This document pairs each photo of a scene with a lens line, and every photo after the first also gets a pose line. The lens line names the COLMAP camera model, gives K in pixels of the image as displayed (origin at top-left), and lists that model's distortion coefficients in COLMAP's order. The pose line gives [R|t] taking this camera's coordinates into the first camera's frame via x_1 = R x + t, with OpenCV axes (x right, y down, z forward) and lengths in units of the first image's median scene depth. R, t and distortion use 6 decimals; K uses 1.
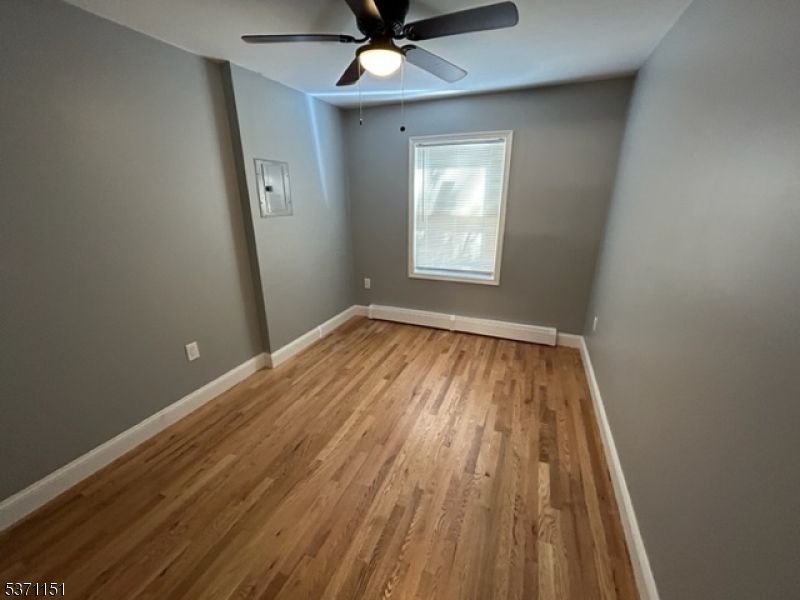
lens RADIAL K [[319.3, 0, 400.0], [0, 319.3, 300.0], [0, 0, 1]] dist [0.001455, 0.000367]
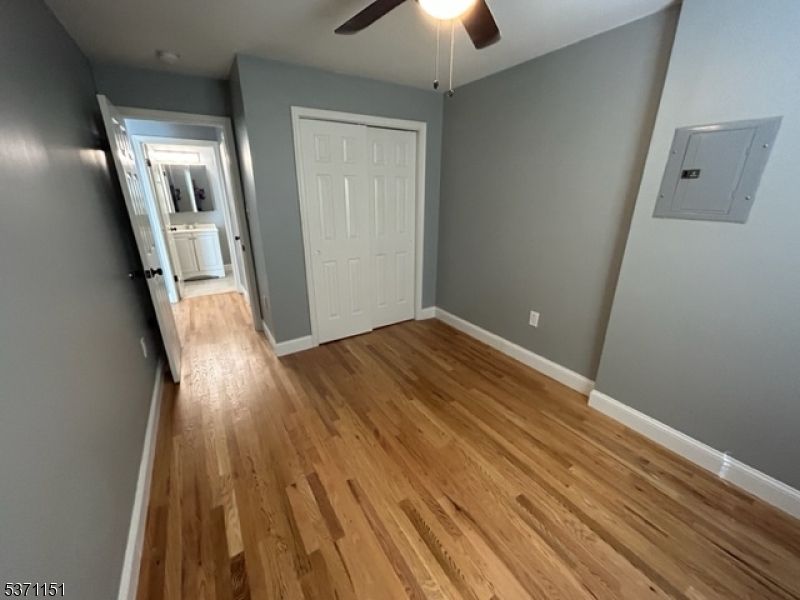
lens RADIAL K [[319.3, 0, 400.0], [0, 319.3, 300.0], [0, 0, 1]] dist [0.001455, 0.000367]
pose [[-0.574791, 0.273075, -0.771392, 0.563699], [-0.255827, 0.835456, 0.486380, -0.370521], [0.777283, 0.476909, -0.410352, 1.154266]]
